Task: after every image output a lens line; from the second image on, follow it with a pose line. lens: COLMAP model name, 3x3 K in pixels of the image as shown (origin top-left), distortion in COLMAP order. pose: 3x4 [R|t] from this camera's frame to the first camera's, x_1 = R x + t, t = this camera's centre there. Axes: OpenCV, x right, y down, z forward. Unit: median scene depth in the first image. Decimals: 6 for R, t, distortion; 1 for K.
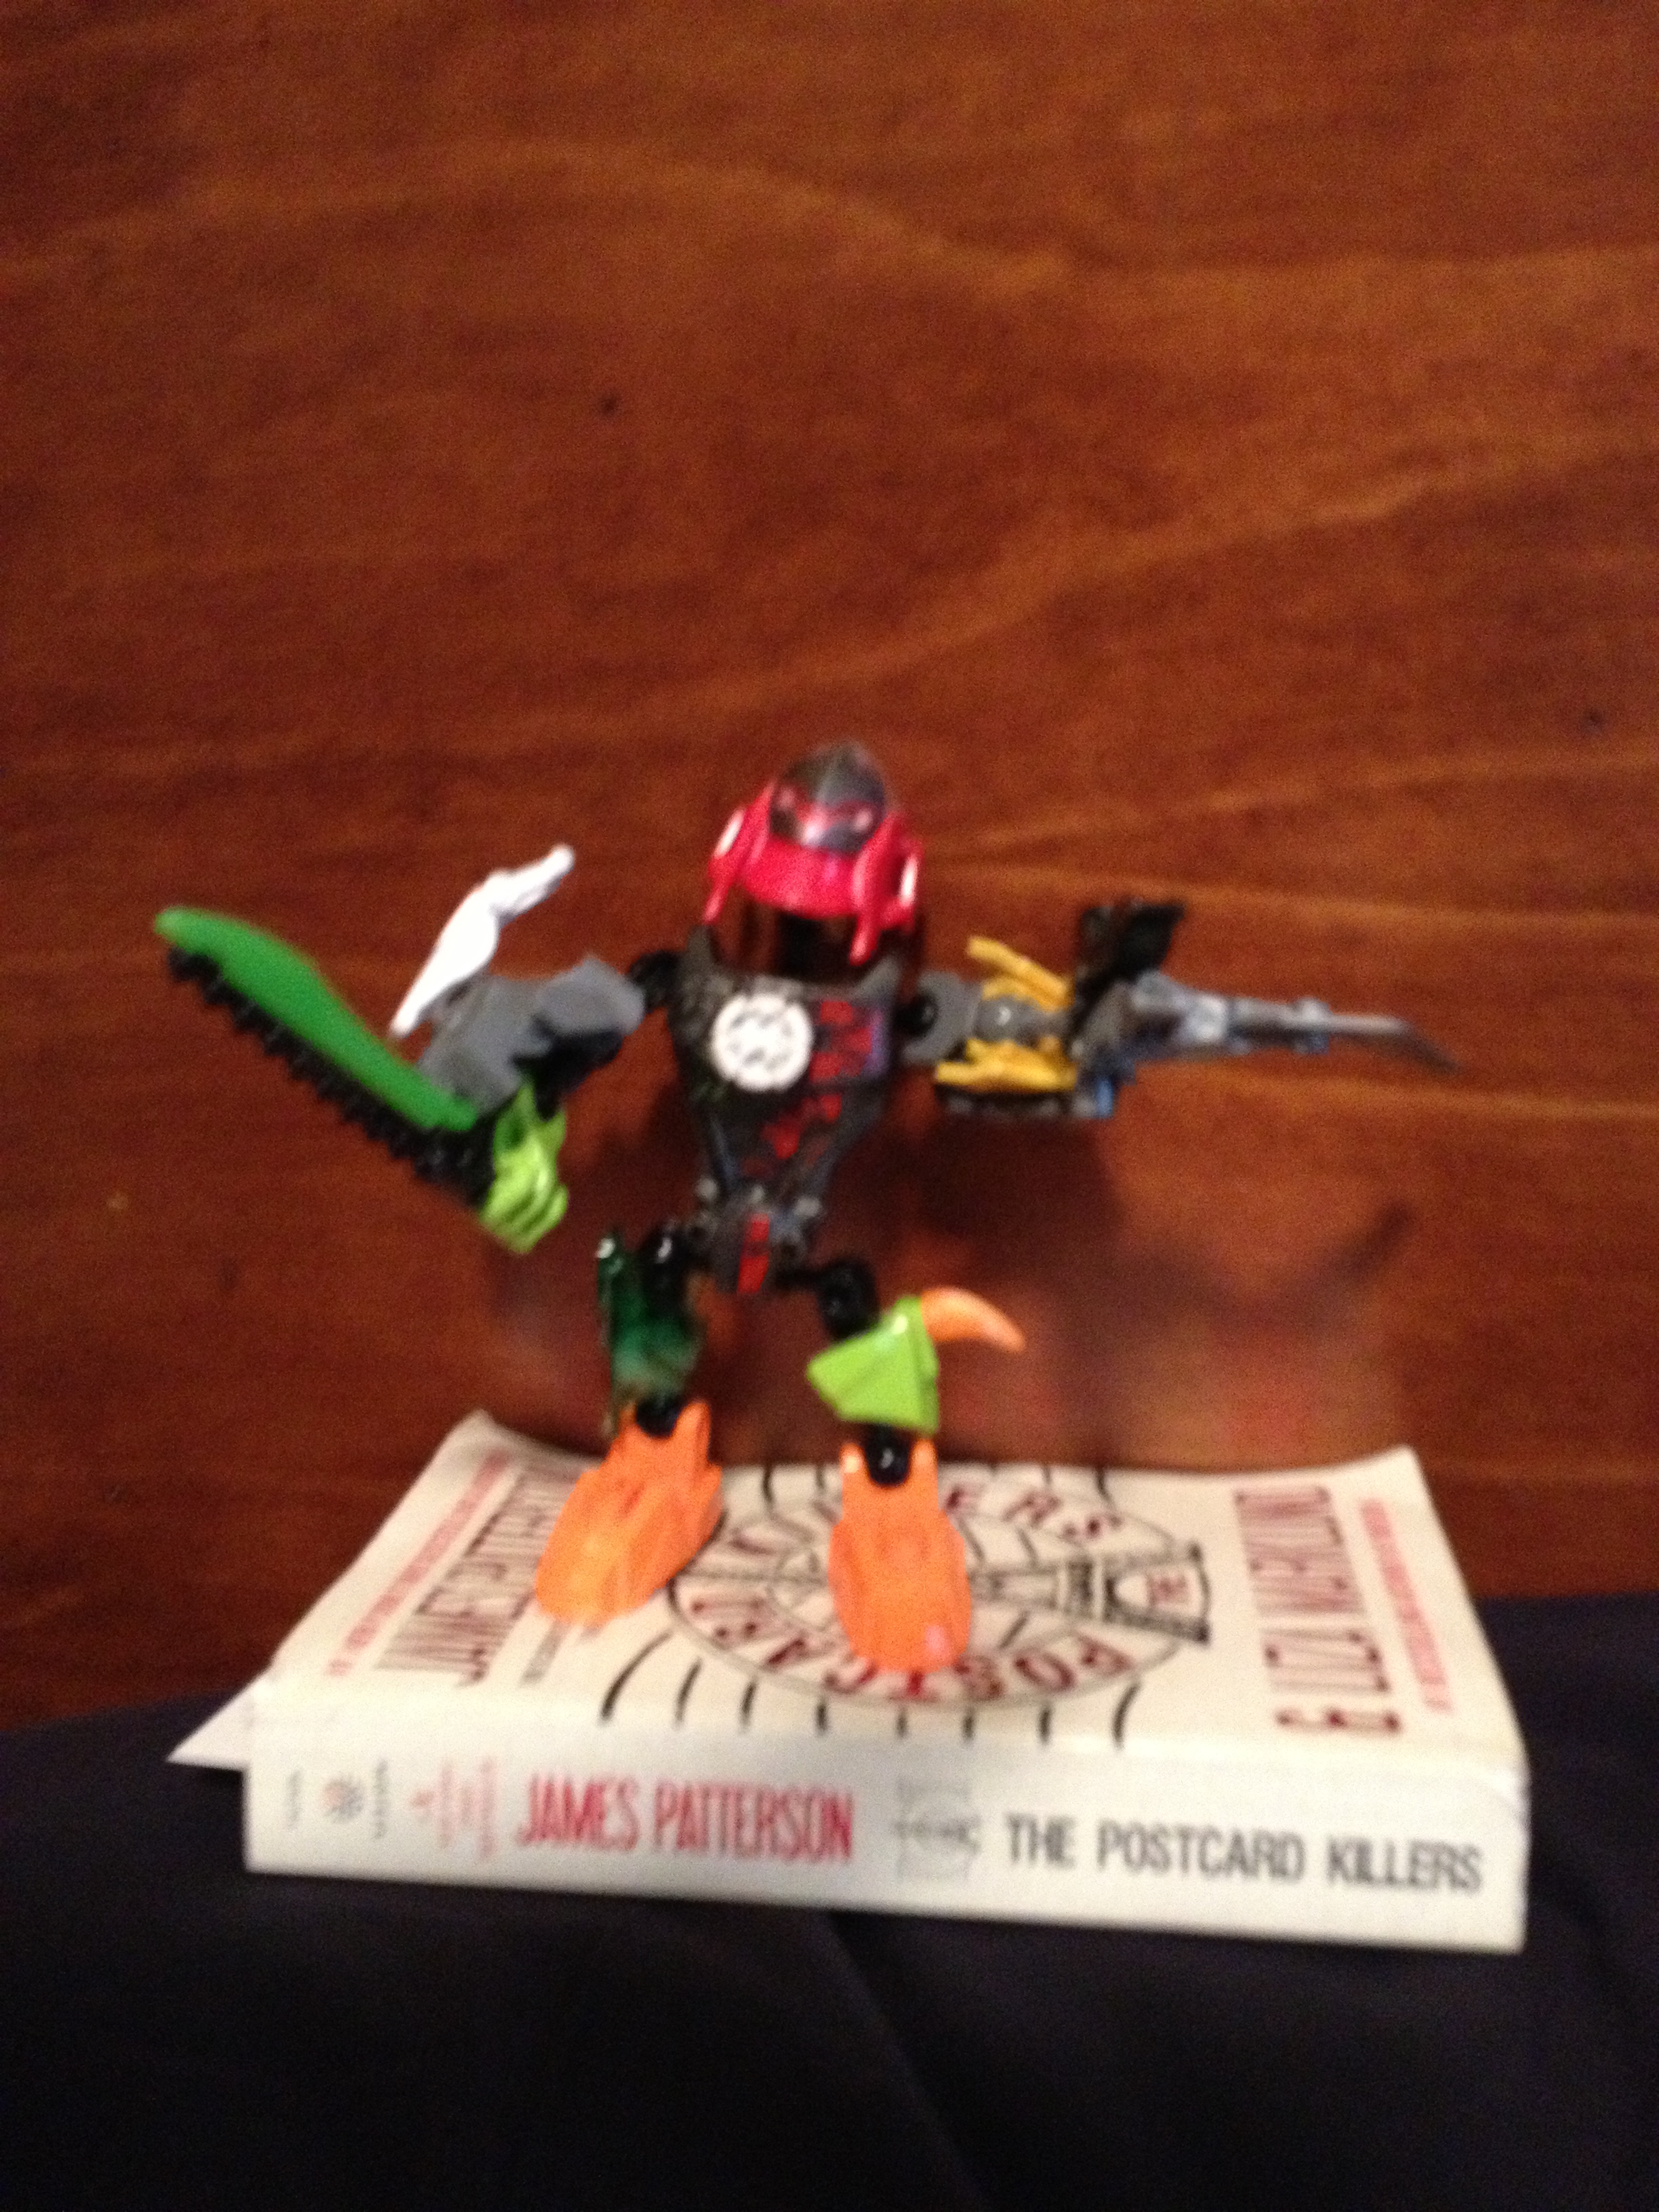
lens RADIAL K [[2322.3, 0, 828.0], [0, 2322.3, 1104.3], [0, 0, 1]] dist [-0.000259, 0.002890]
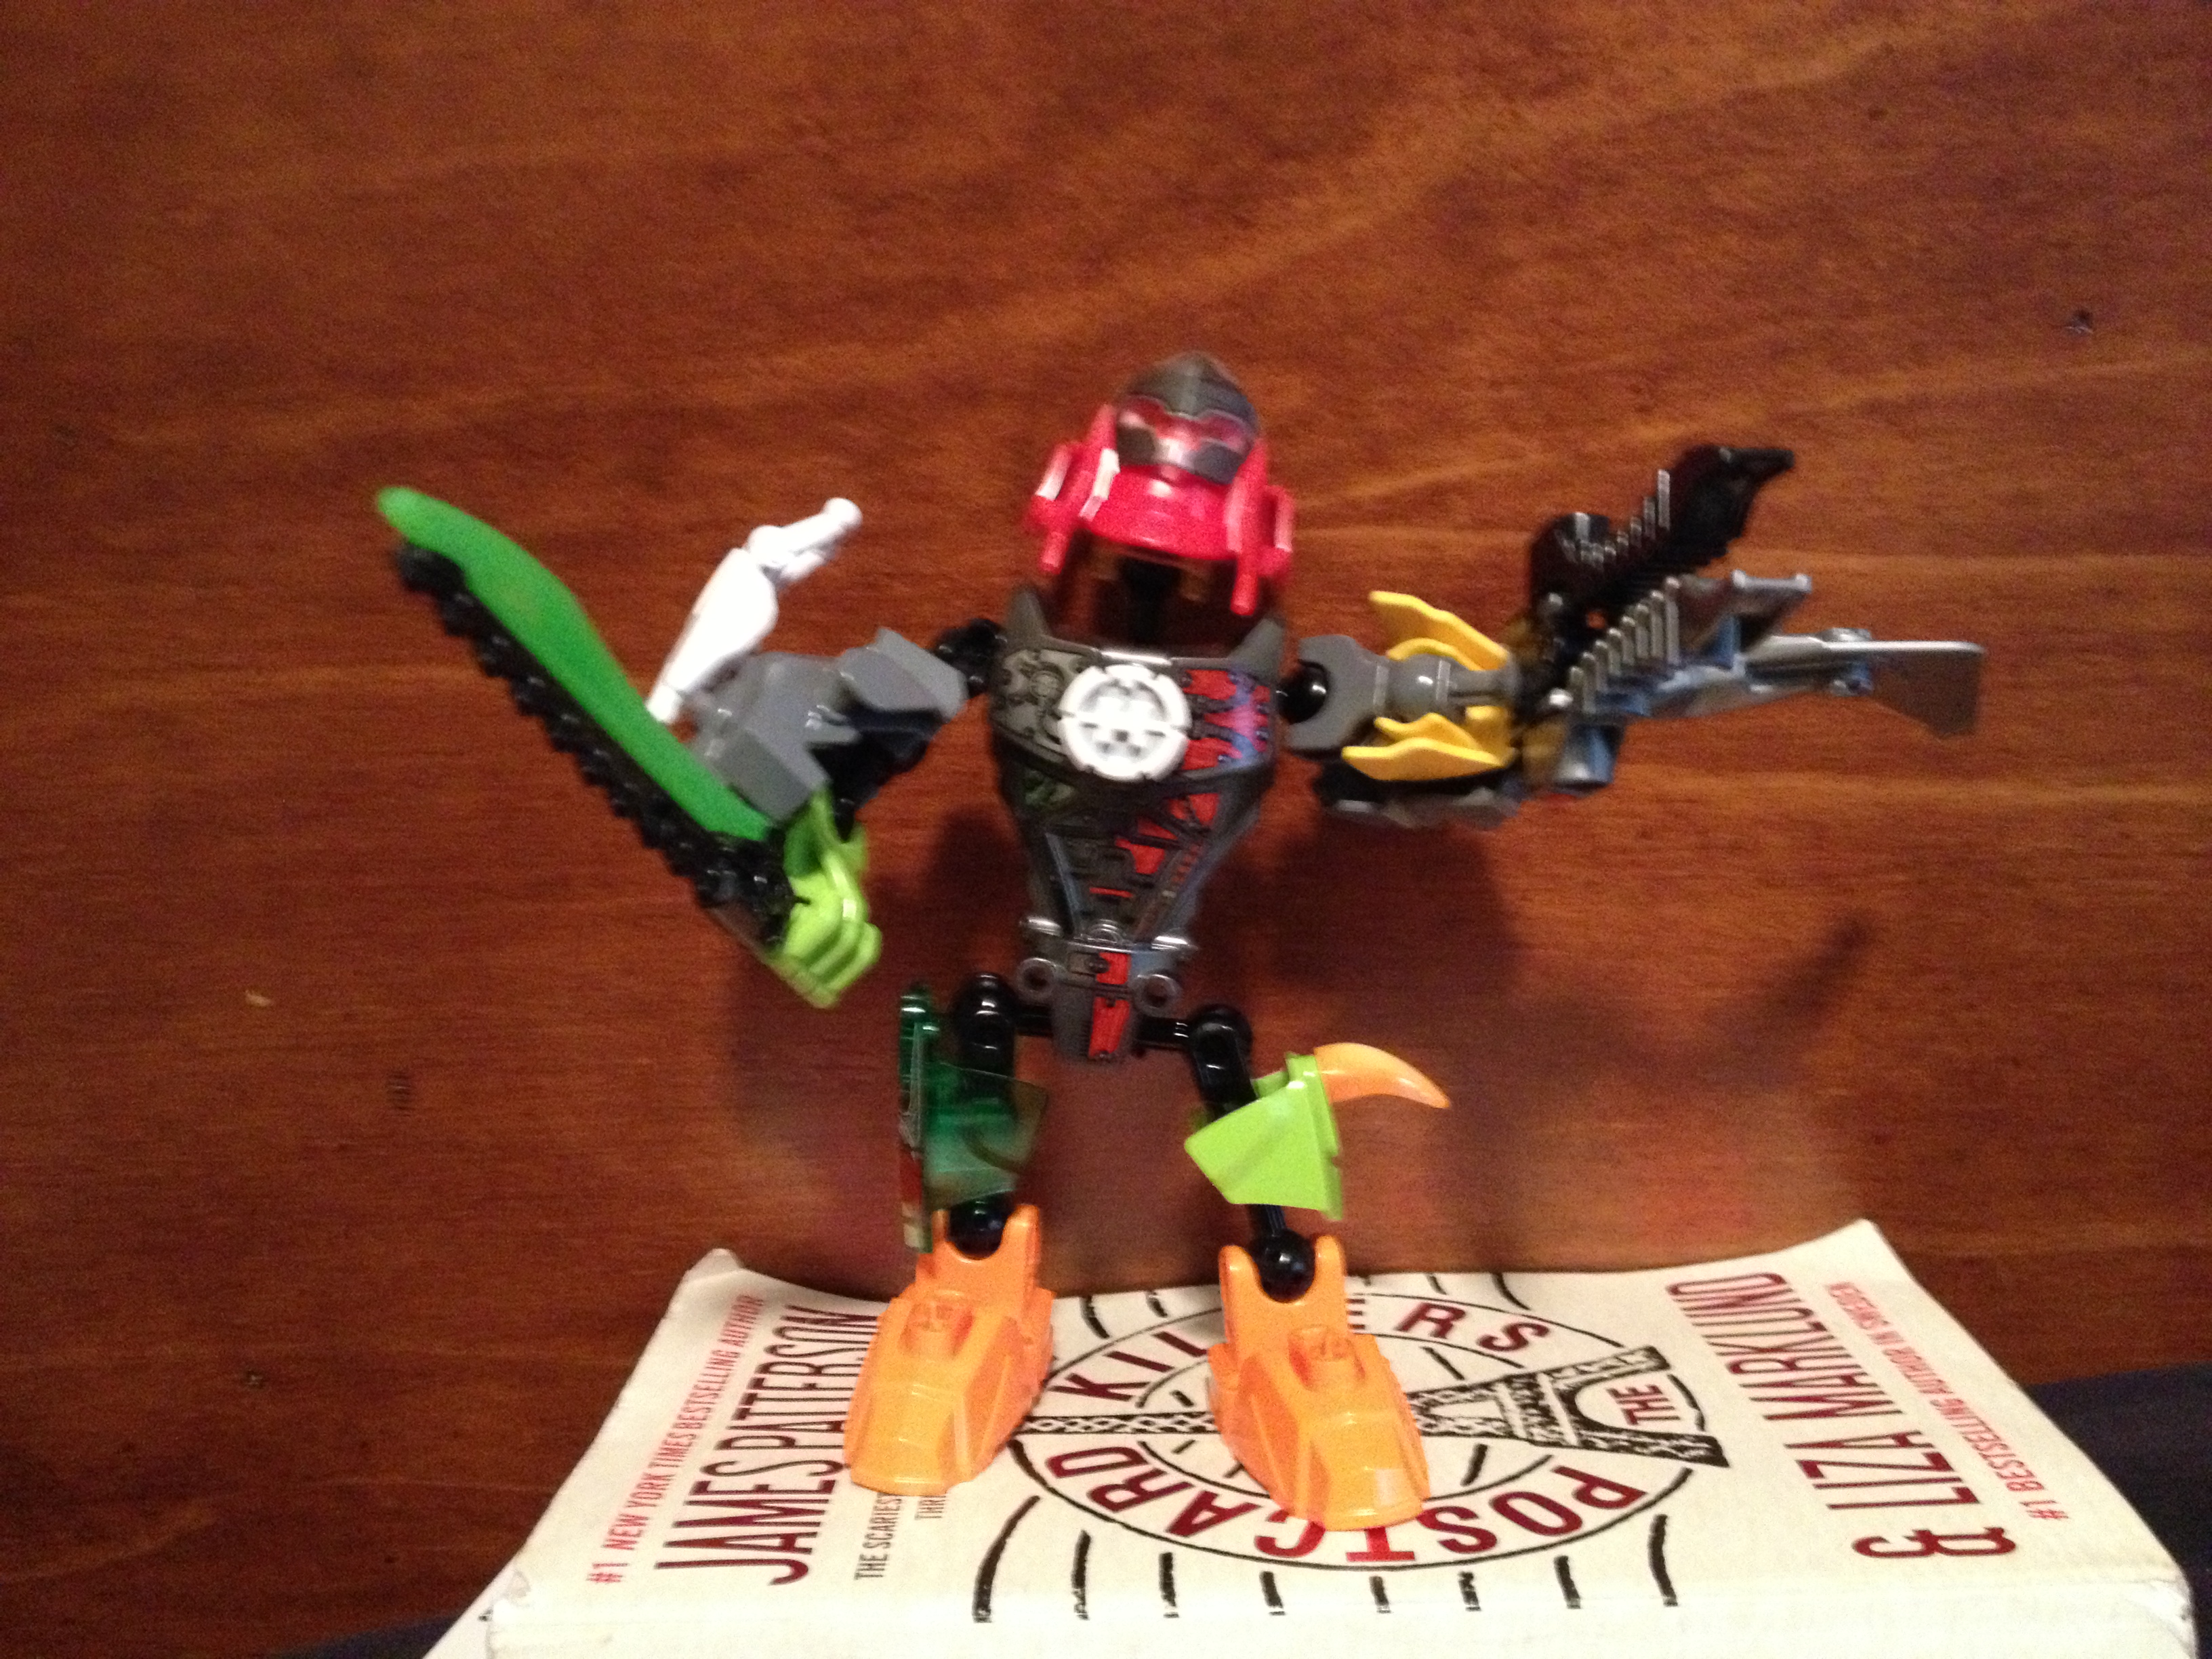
lens RADIAL K [[2229.8, 0, 1104.7], [0, 2229.8, 845.7], [0, 0, 1]] dist [-0.008628, -0.015450]
pose [[0.994153, -0.035087, 0.102123, -0.109011], [0.042583, 0.996483, -0.072173, 0.065736], [-0.099231, 0.076100, 0.992150, 0.247128]]
